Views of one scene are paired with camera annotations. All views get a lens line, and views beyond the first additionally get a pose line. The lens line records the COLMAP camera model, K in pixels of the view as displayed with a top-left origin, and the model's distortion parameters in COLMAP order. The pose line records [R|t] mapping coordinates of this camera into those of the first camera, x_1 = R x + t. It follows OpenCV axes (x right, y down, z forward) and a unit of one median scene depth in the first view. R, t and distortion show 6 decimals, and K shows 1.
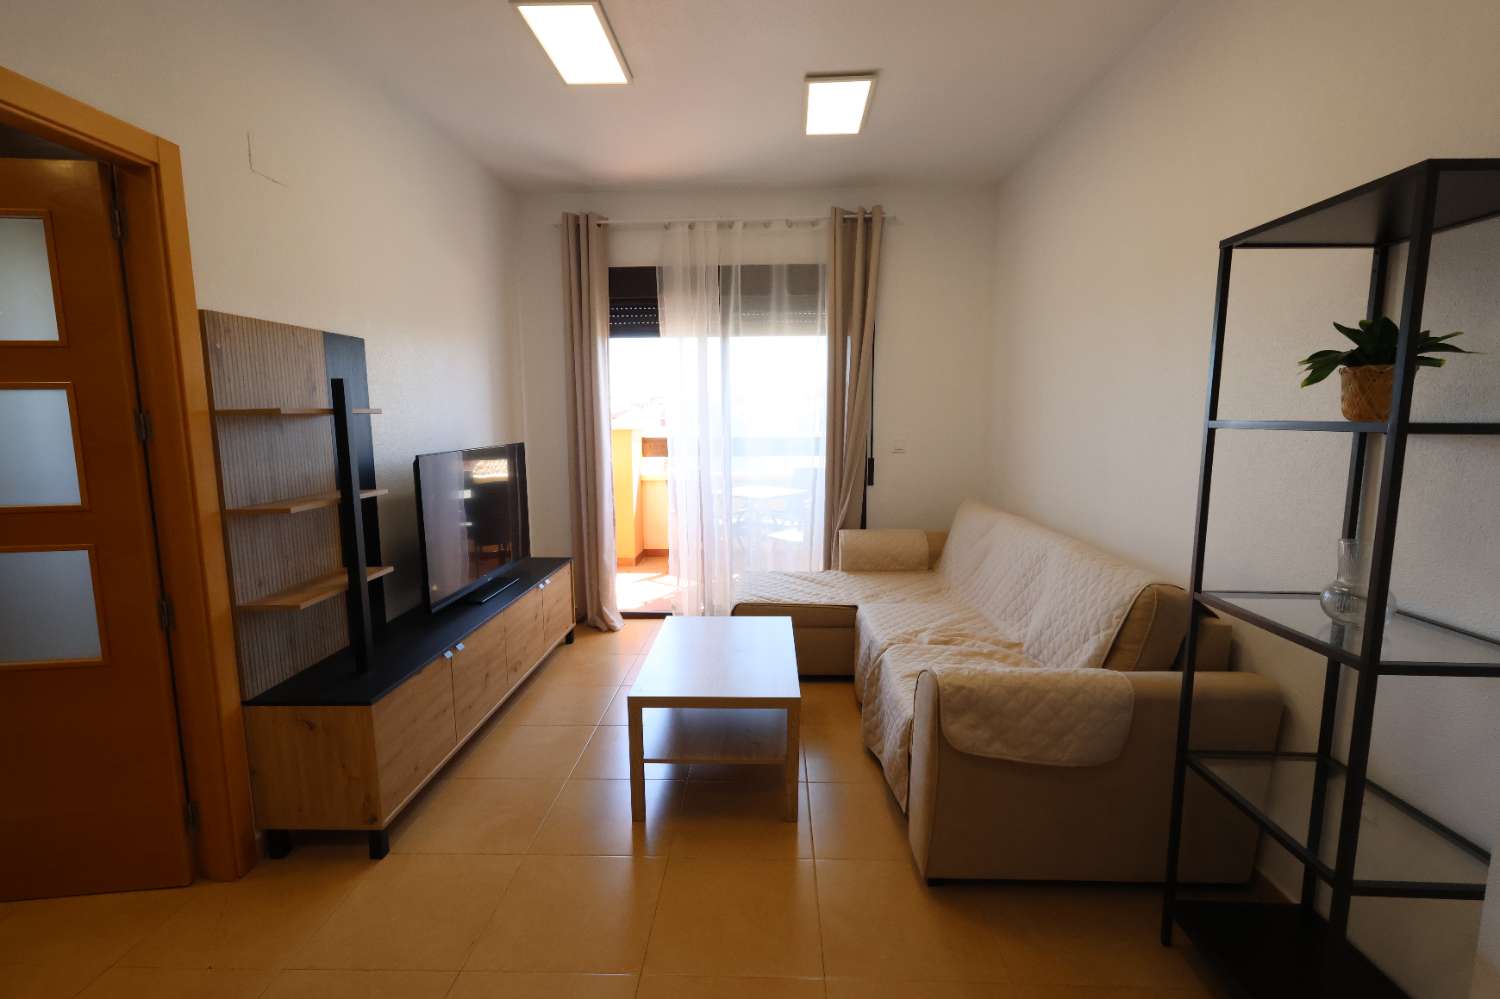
lens RADIAL K [[693.6, 0, 750.0], [0, 693.6, 501.5], [0, 0, 1]] dist [0.002211, 0.000396]
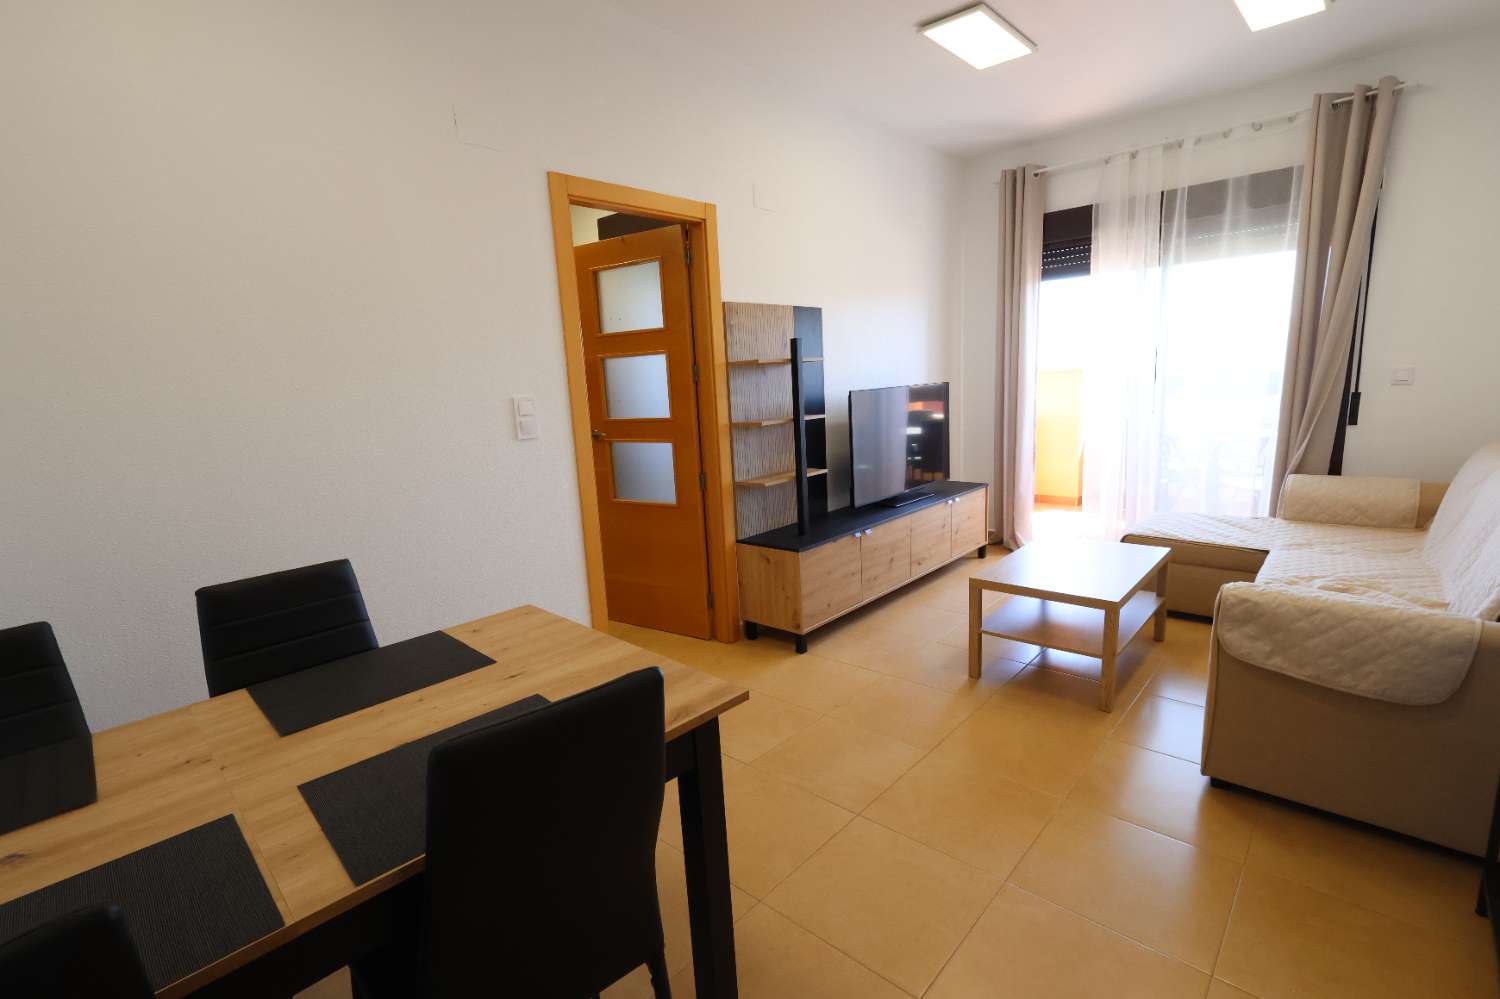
lens RADIAL K [[693.6, 0, 750.8], [0, 693.6, 501.2], [0, 0, 1]] dist [0.002211, 0.000396]
pose [[0.766696, 0.085005, -0.636358, 0.251320], [-0.038138, 0.995476, 0.087027, 0.037068], [0.640877, -0.042454, 0.766469, -0.178835]]
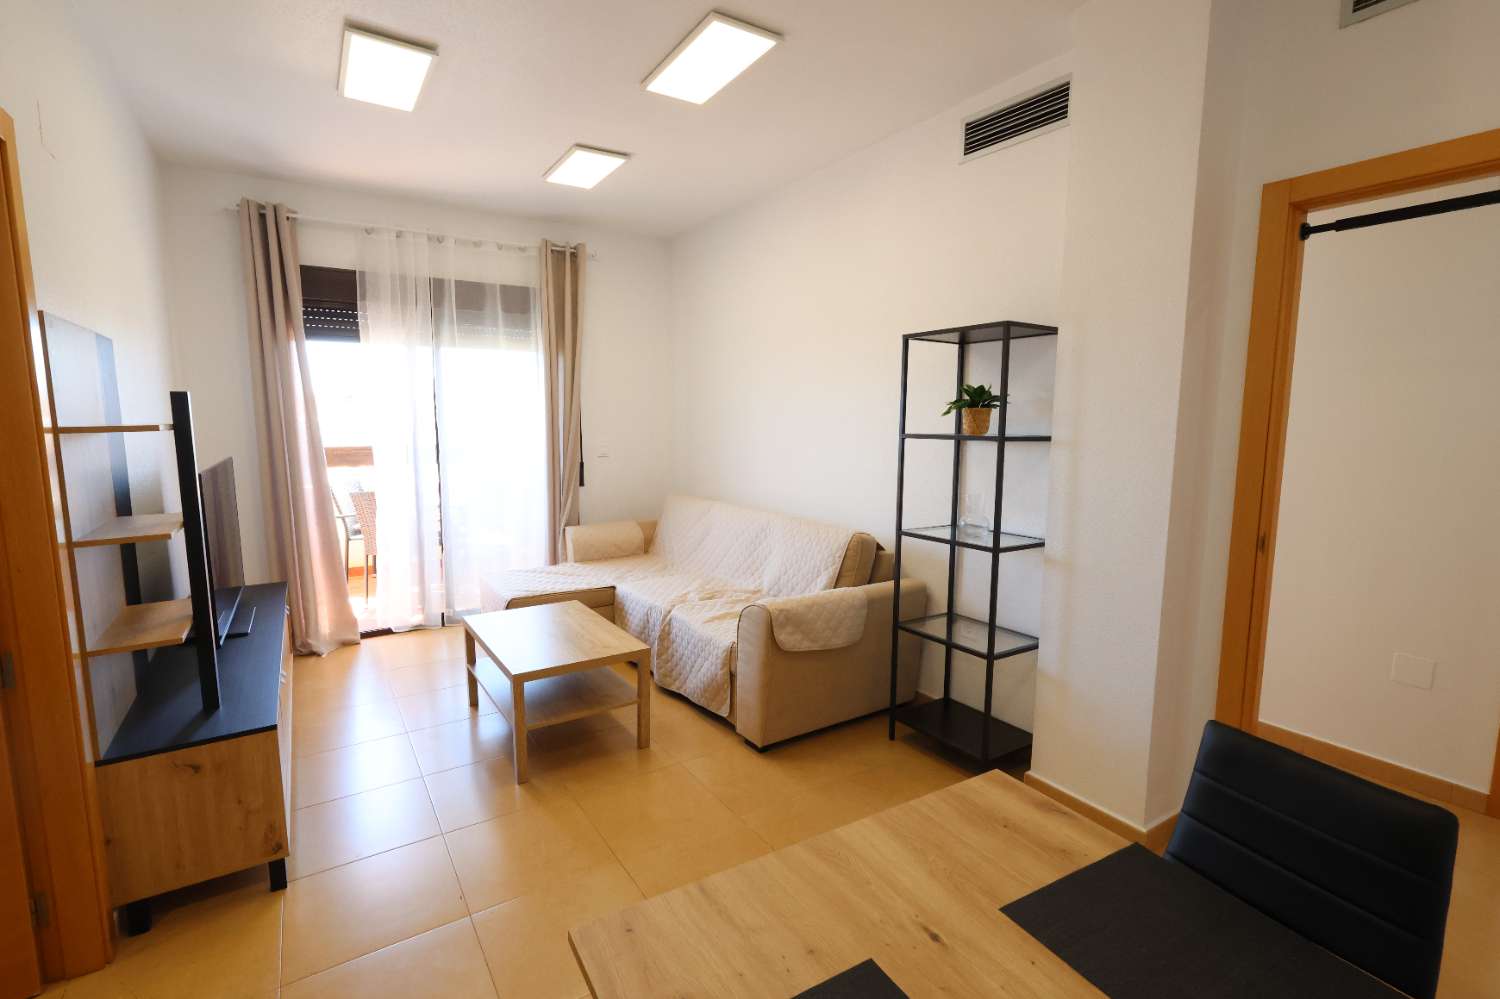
lens RADIAL K [[693.6, 0, 745.2], [0, 693.6, 498.7], [0, 0, 1]] dist [0.002211, 0.000396]
pose [[0.822681, -0.060569, 0.565267, -0.392781], [0.065178, 0.997801, 0.012057, 0.001430], [-0.564755, 0.026924, 0.824820, -0.136371]]
